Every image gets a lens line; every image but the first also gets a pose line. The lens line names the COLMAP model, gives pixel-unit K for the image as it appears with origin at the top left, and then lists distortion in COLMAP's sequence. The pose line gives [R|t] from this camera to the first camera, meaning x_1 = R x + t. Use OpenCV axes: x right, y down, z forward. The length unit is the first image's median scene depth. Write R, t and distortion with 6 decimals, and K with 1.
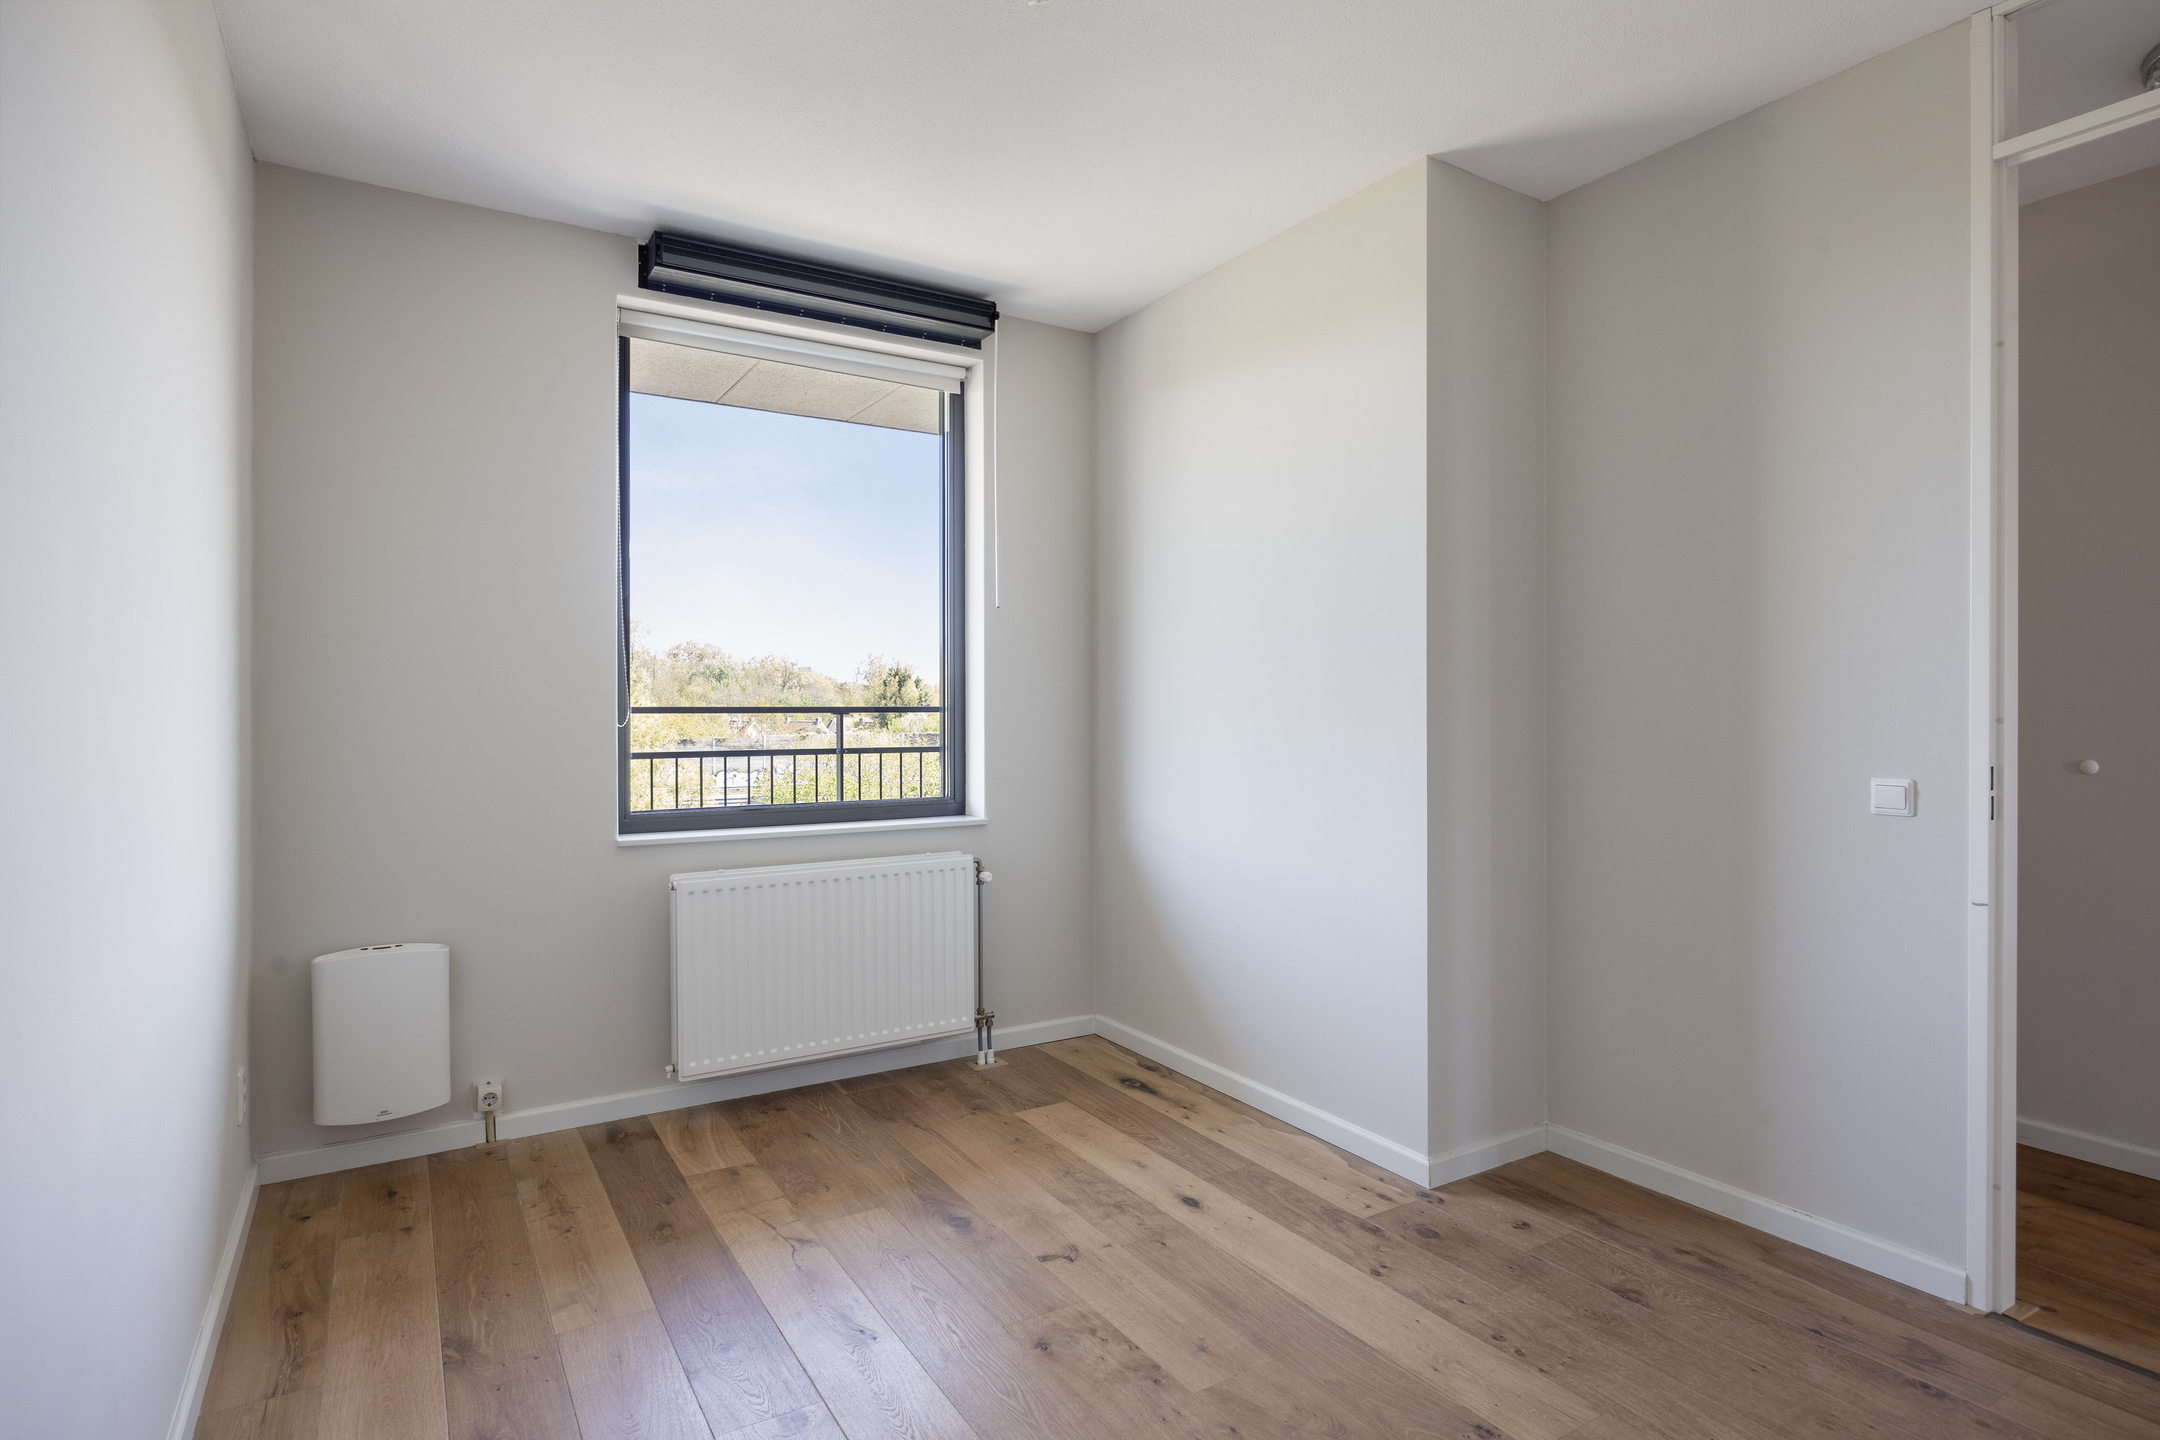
lens RADIAL K [[1134.2, 0, 1099.6], [0, 1134.2, 711.6], [0, 0, 1]] dist [-0.007260, -0.000539]
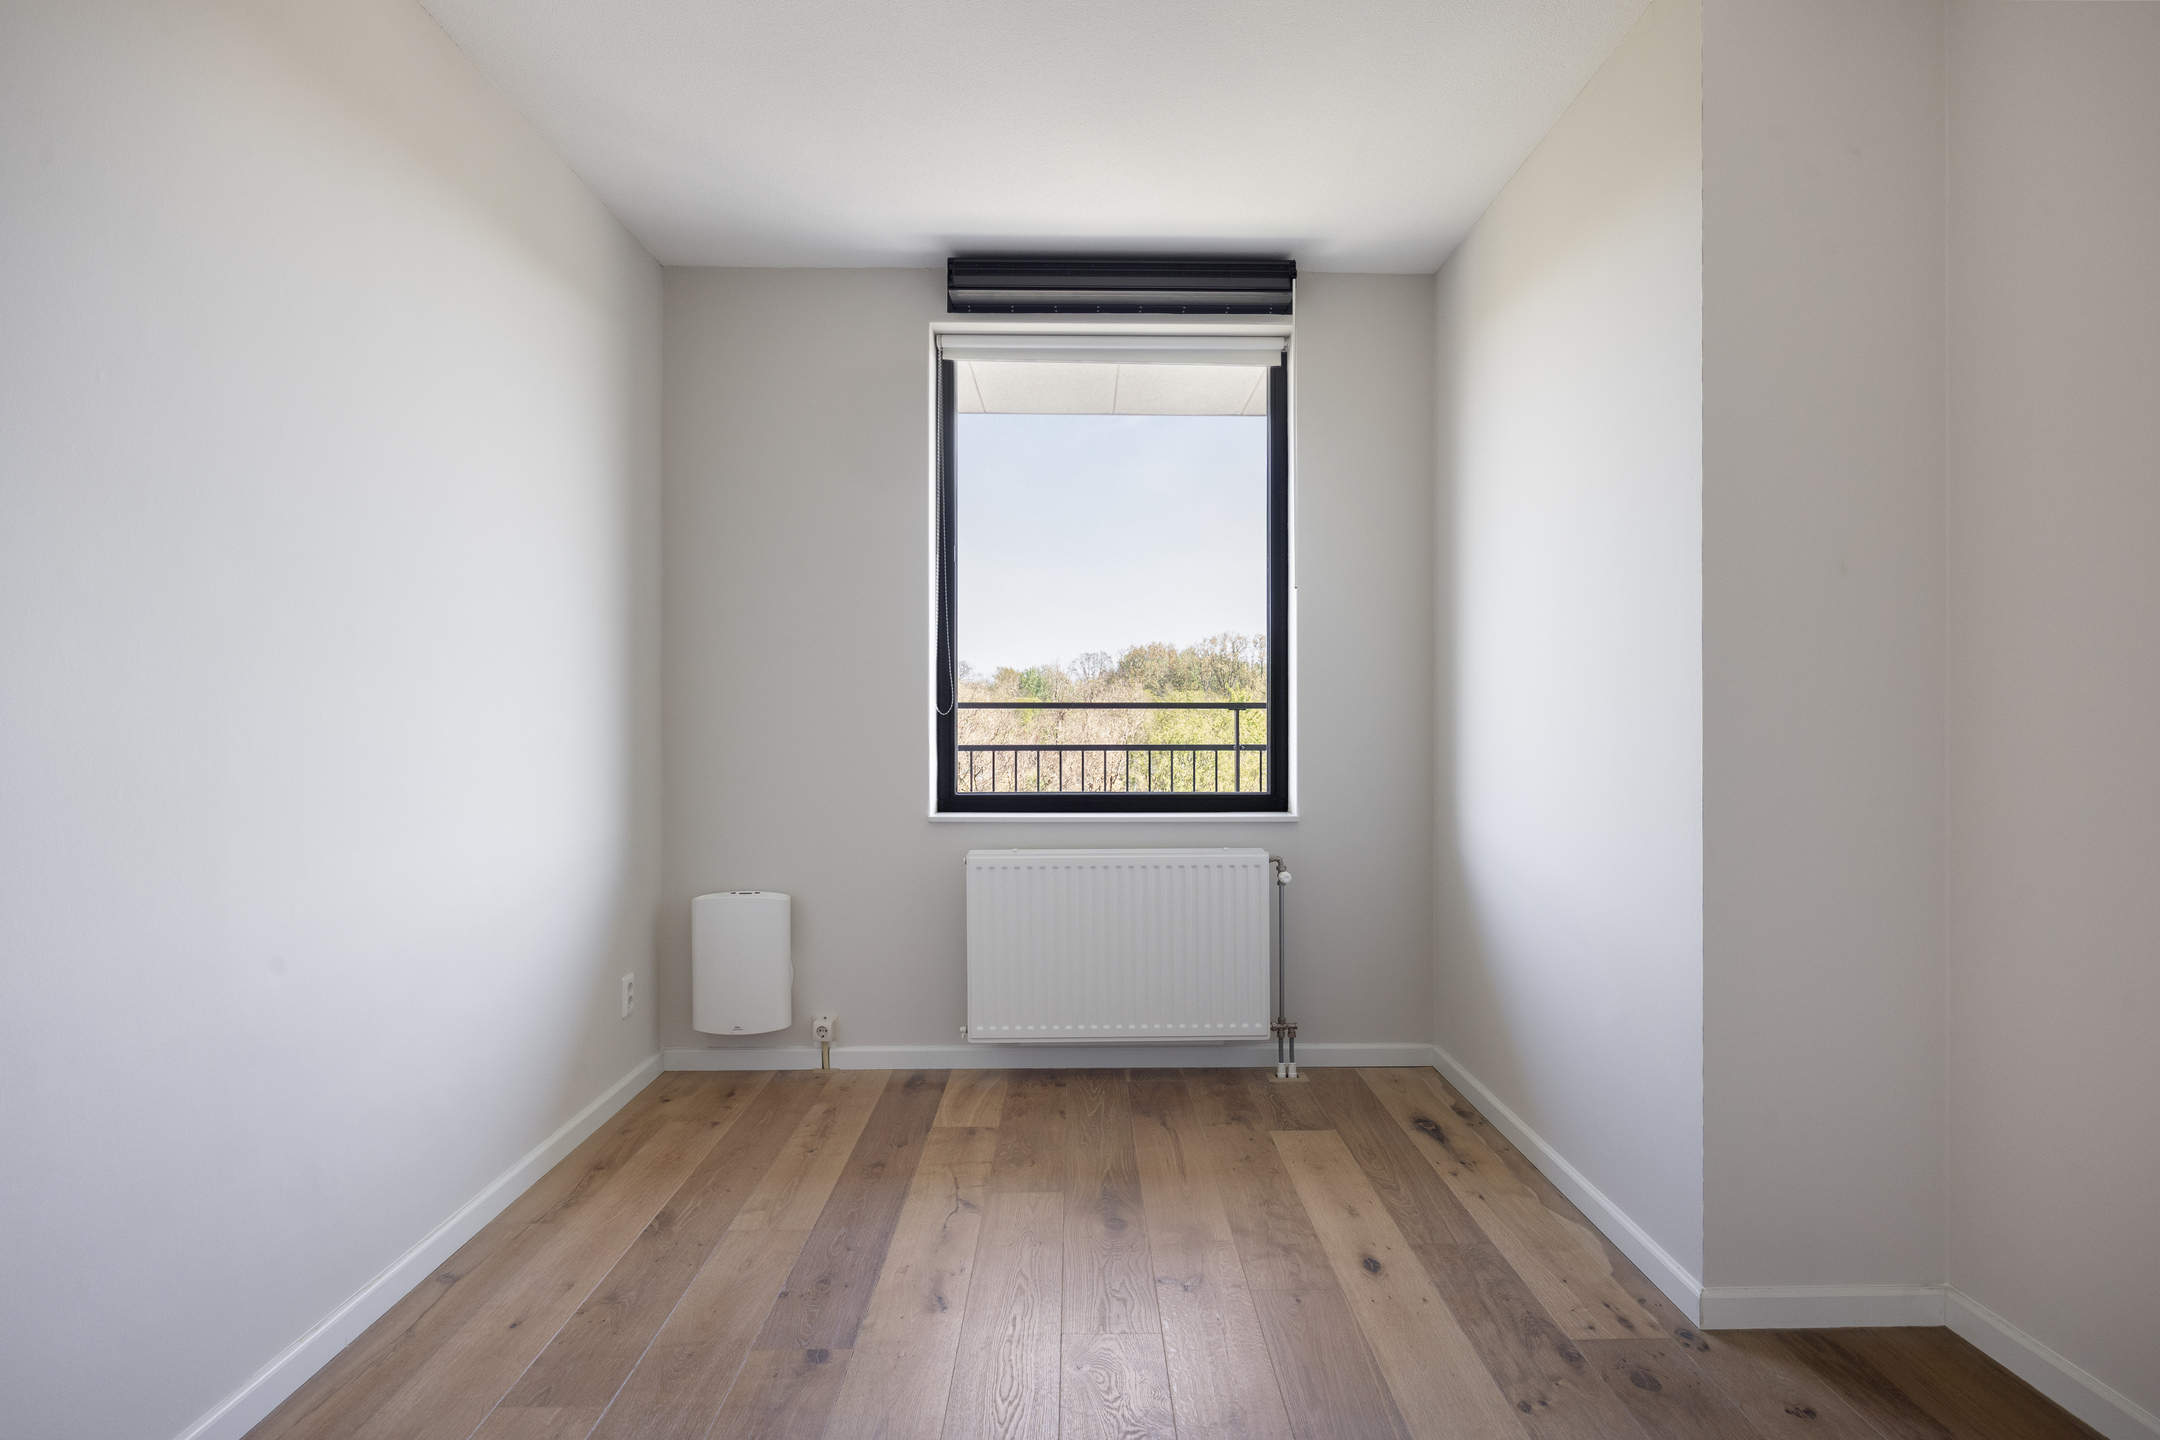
lens RADIAL K [[1134.2, 0, 1087.8], [0, 1134.2, 723.1], [0, 0, 1]] dist [-0.007260, -0.000539]
pose [[0.854579, 0.003276, -0.519310, 0.293052], [-0.003156, 0.999994, 0.001114, 0.021753], [0.519311, 0.000687, 0.854585, 0.139535]]
